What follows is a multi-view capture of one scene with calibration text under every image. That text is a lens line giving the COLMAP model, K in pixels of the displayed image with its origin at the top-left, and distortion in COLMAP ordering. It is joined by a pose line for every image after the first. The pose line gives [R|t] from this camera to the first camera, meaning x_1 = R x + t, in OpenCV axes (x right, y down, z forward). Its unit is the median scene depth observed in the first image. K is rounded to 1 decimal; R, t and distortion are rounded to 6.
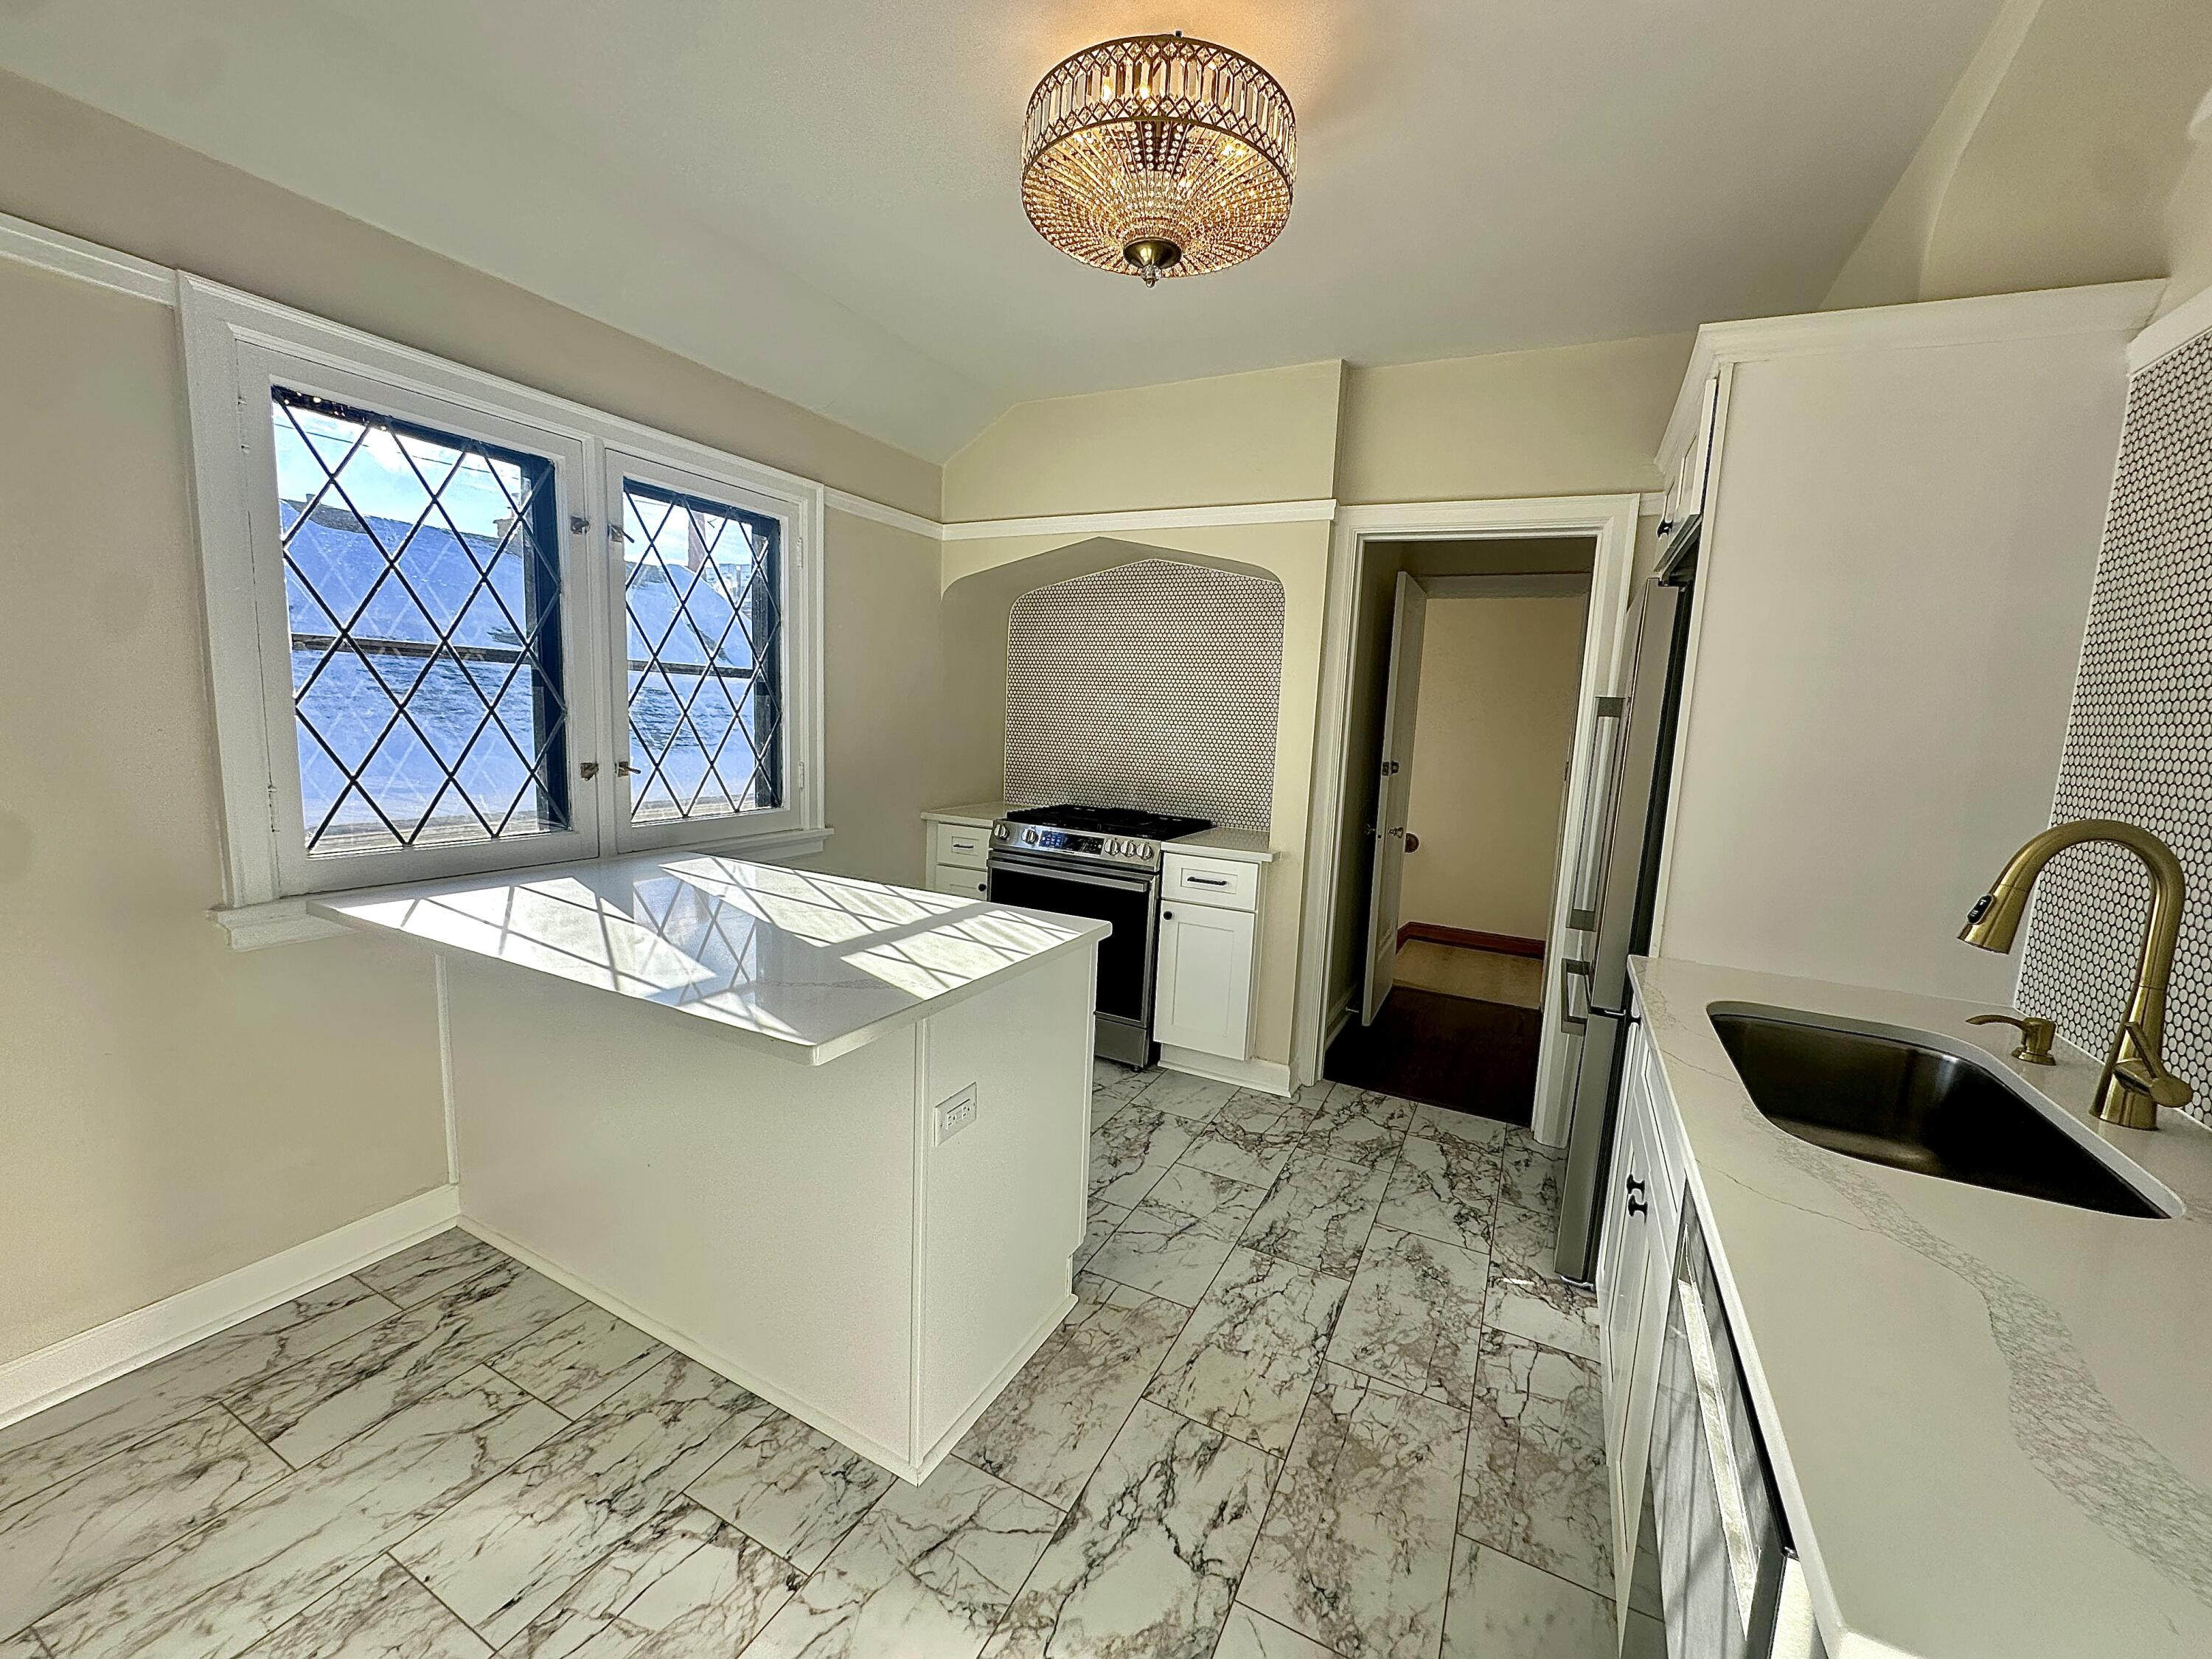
lens RADIAL K [[889.3, 0, 1105.0], [0, 889.3, 829.7], [0, 0, 1]] dist [-0.004951, 0.000609]
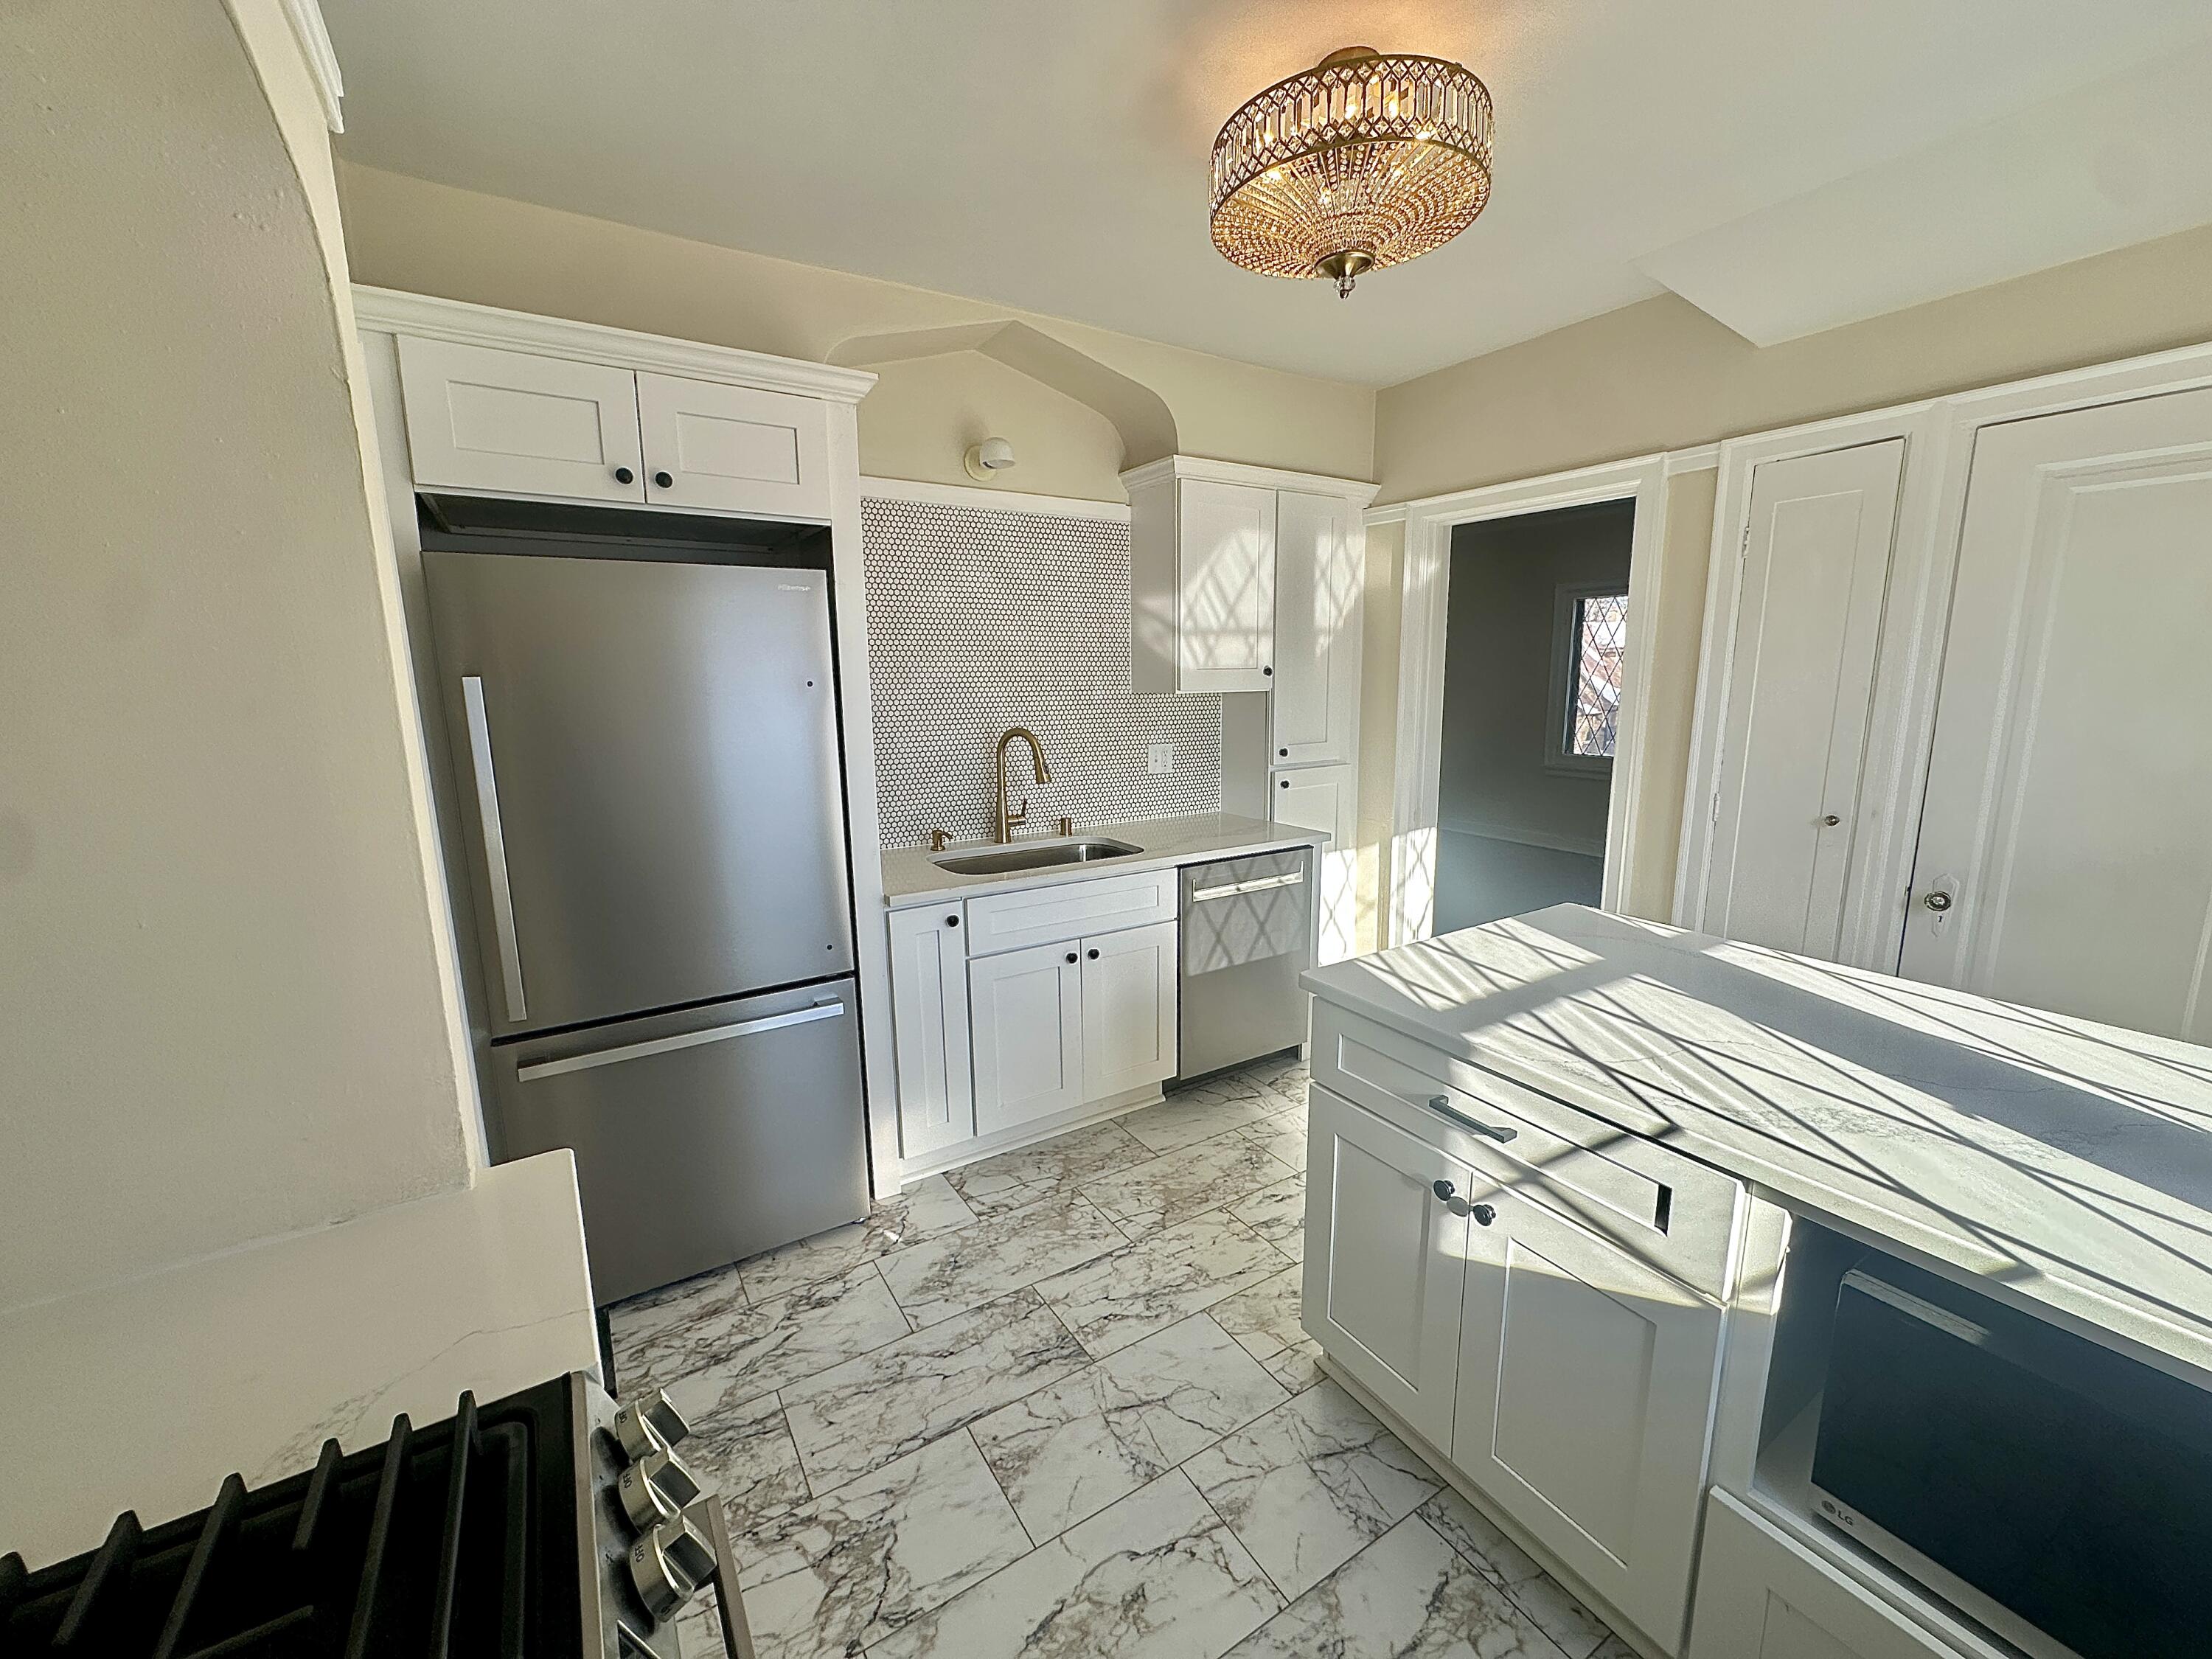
lens RADIAL K [[889.3, 0, 1103.8], [0, 889.3, 829.1], [0, 0, 1]] dist [-0.004951, 0.000609]
pose [[-0.858871, -0.127379, 0.496099, -0.227772], [0.039564, 0.949189, 0.312211, -0.291092], [-0.510661, 0.287777, -0.810191, 1.685057]]
